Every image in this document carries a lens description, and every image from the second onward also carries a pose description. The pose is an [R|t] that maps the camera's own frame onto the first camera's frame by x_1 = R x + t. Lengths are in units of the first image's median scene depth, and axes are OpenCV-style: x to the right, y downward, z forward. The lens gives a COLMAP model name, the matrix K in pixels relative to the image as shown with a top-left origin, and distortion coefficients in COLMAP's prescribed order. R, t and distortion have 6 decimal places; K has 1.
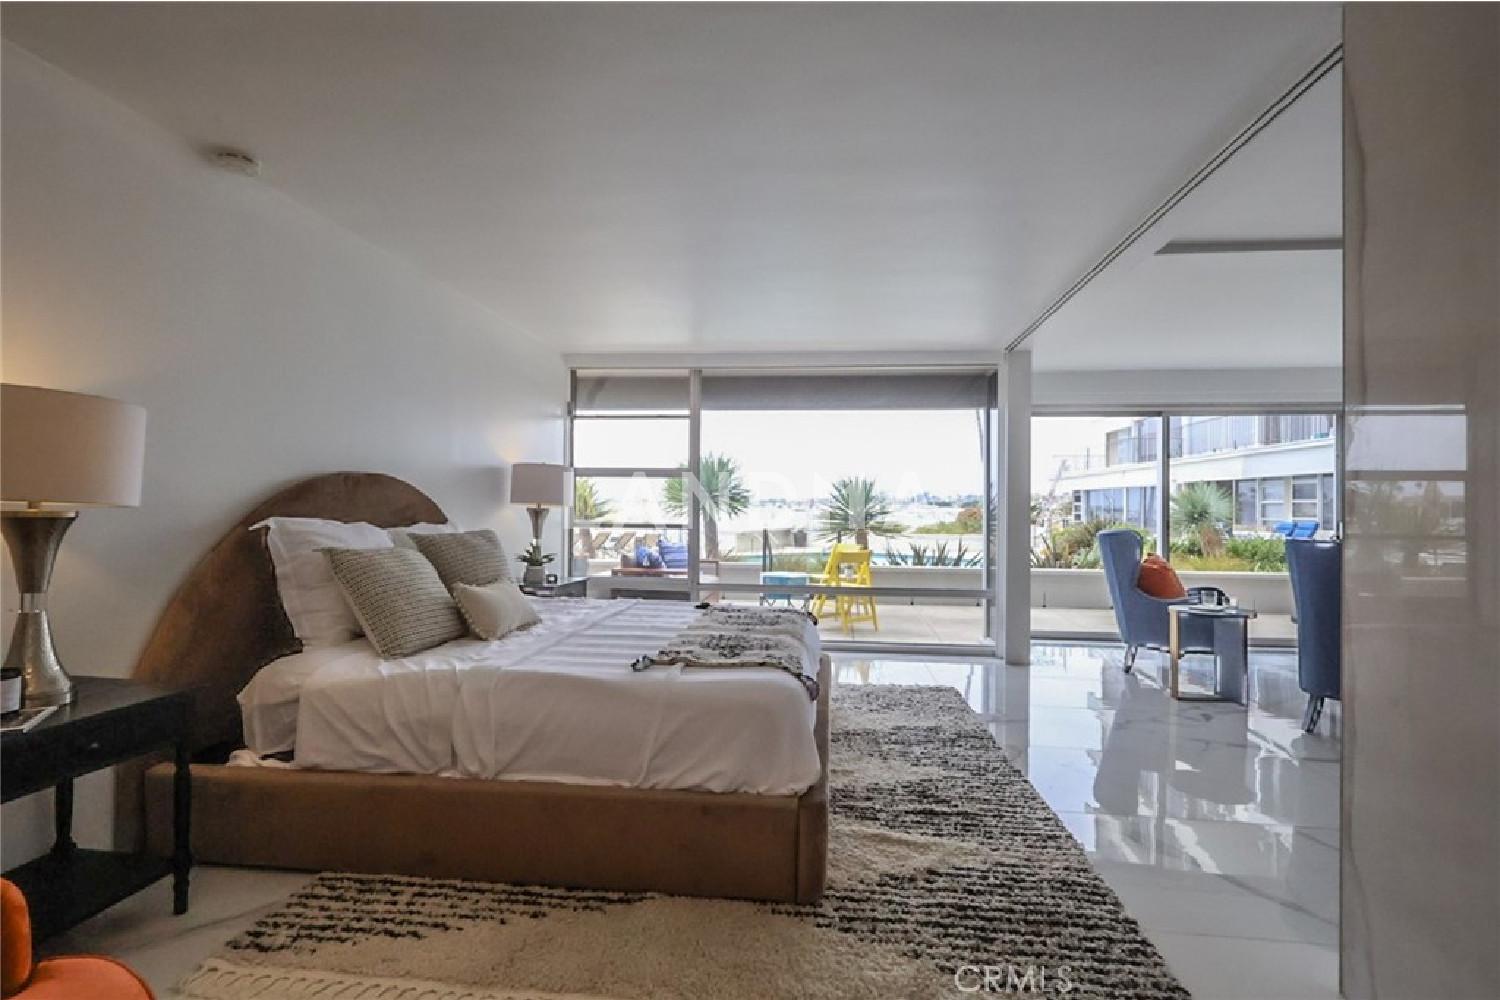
lens RADIAL K [[661.9, 0, 750.0], [0, 661.9, 500.0], [0, 0, 1]] dist [-0.000346, -0.000019]
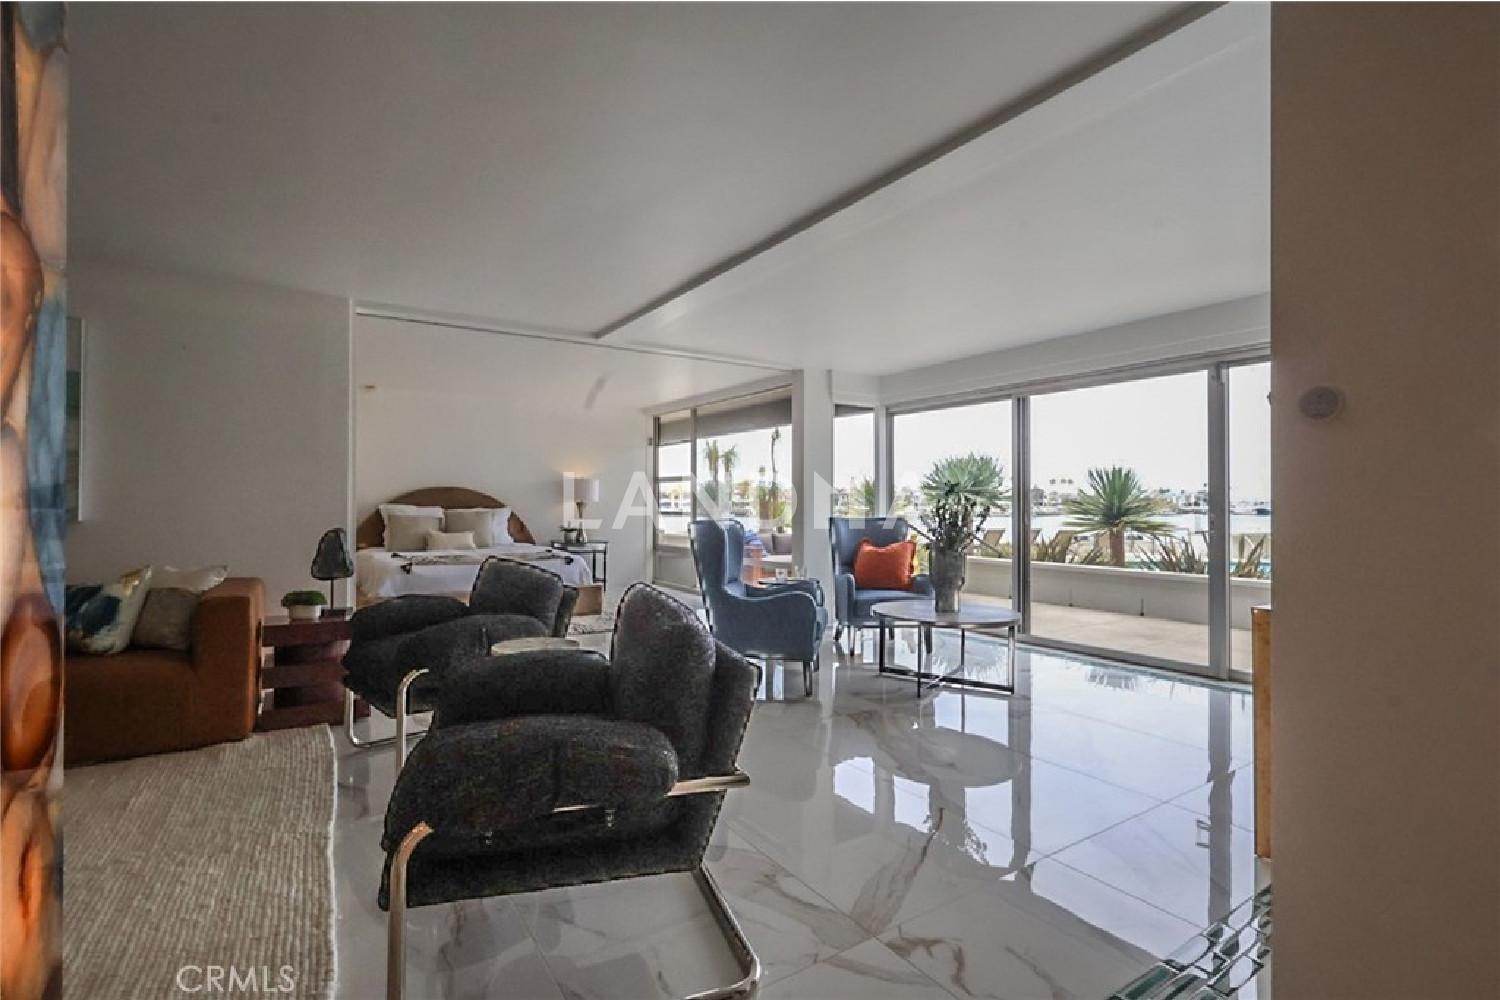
lens RADIAL K [[693.5, 0, 750.0], [0, 693.5, 500.0], [0, 0, 1]] dist [-0.000385, 0.000010]
pose [[0.629173, -0.002978, -0.777259, 1.227806], [0.014075, 0.999872, 0.007563, -0.000762], [0.777138, -0.015698, 0.629135, 0.099541]]
